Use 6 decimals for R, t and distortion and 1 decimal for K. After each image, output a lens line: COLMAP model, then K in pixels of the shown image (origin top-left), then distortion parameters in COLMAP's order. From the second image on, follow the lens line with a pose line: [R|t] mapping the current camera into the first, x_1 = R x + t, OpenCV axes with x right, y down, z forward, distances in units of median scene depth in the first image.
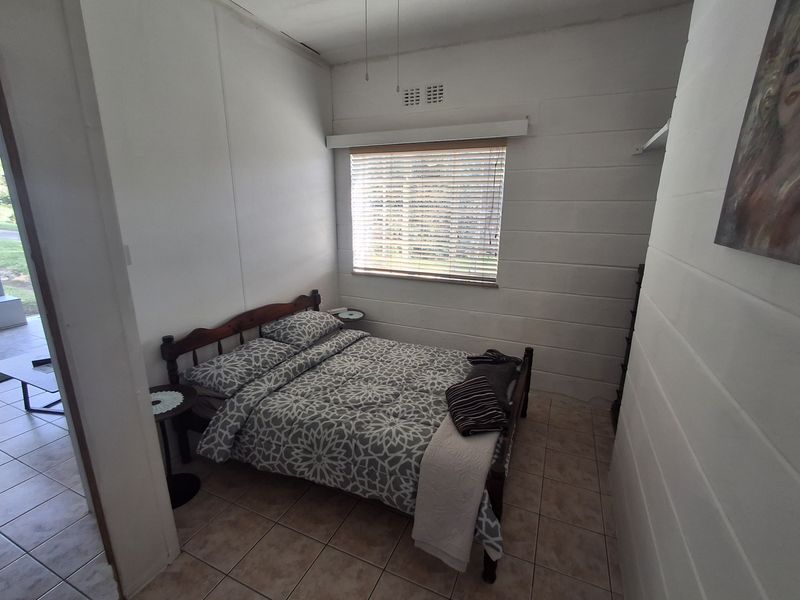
lens RADIAL K [[368.5, 0, 404.9], [0, 368.5, 301.3], [0, 0, 1]] dist [0.000194, 0.000281]
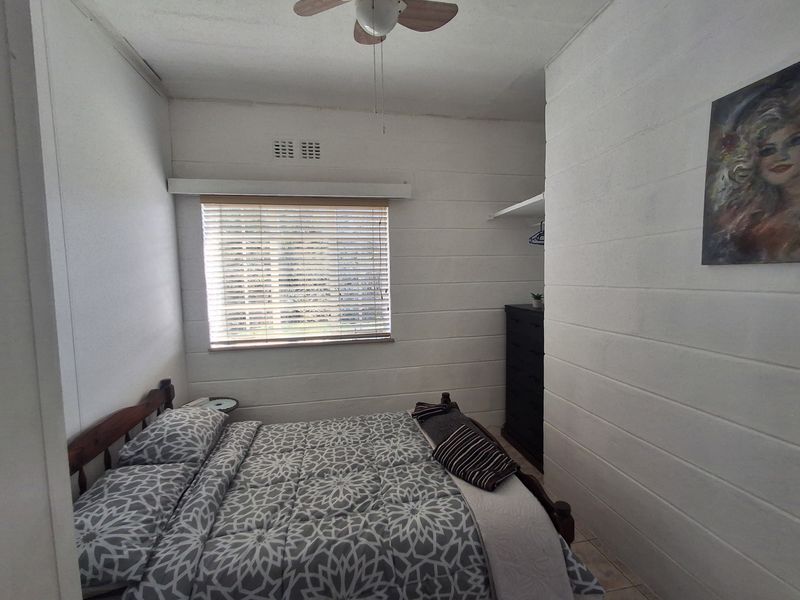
lens RADIAL K [[368.5, 0, 404.9], [0, 368.5, 301.3], [0, 0, 1]] dist [0.000194, 0.000281]
pose [[0.815993, -0.067186, 0.574144, -0.340645], [0.170169, 0.977131, -0.127506, -0.012334], [-0.552447, 0.201746, 0.808765, 0.185573]]
